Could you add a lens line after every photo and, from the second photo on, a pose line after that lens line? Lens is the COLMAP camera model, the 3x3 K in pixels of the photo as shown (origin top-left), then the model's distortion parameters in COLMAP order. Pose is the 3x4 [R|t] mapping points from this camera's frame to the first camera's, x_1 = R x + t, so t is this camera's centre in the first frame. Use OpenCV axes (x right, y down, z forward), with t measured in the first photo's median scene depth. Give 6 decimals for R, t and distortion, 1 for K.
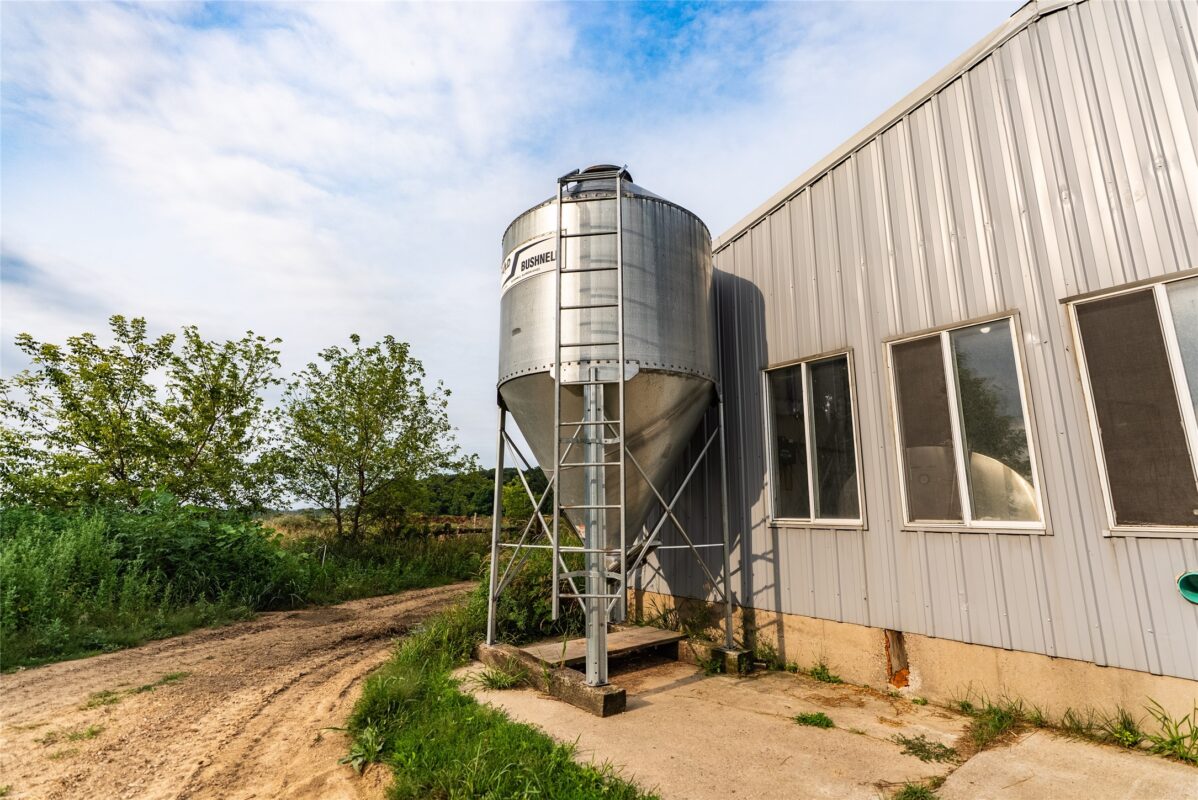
lens RADIAL K [[571.0, 0, 599.0], [0, 571.0, 400.0], [0, 0, 1]] dist [-0.003177, -0.000533]
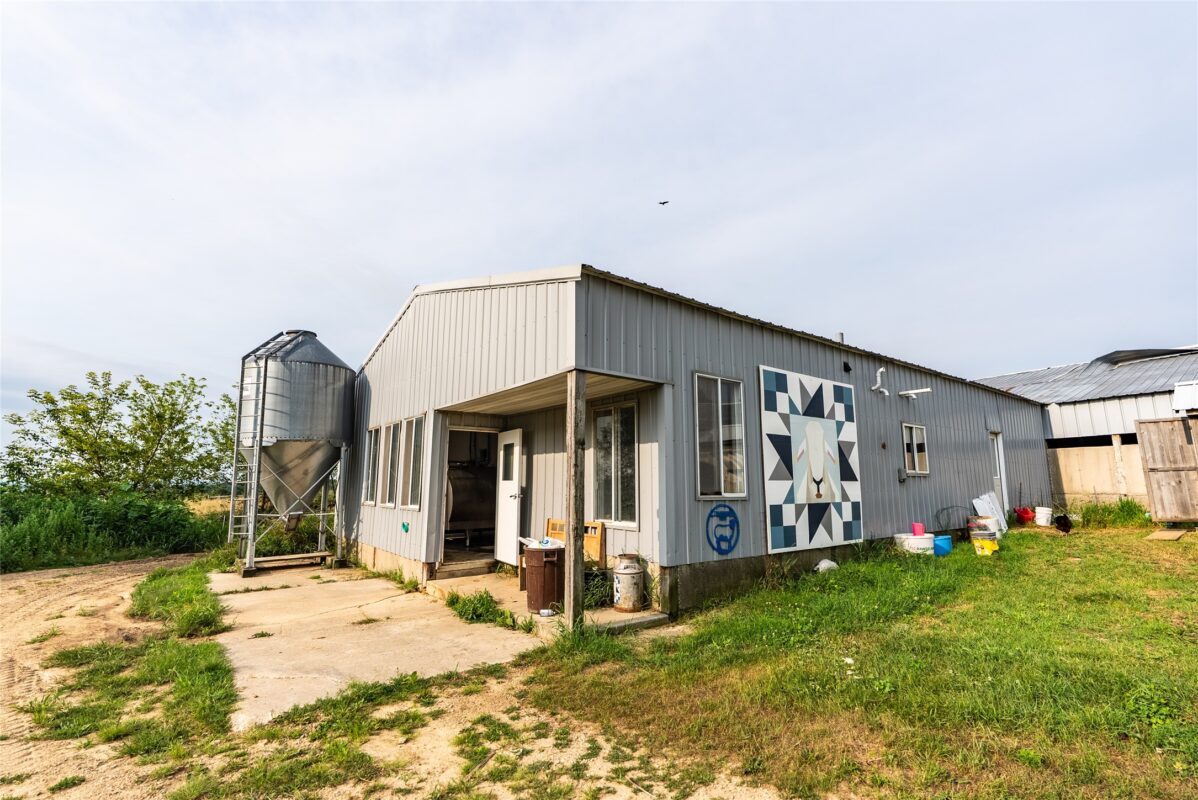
lens RADIAL K [[566.0, 0, 599.0], [0, 566.0, 400.0], [0, 0, 1]] dist [-0.000705, -0.000195]
pose [[0.999543, -0.018332, -0.024043, 0.594411], [0.019602, 0.998366, 0.053670, -0.129928], [0.023020, -0.054116, 0.998269, -0.530144]]
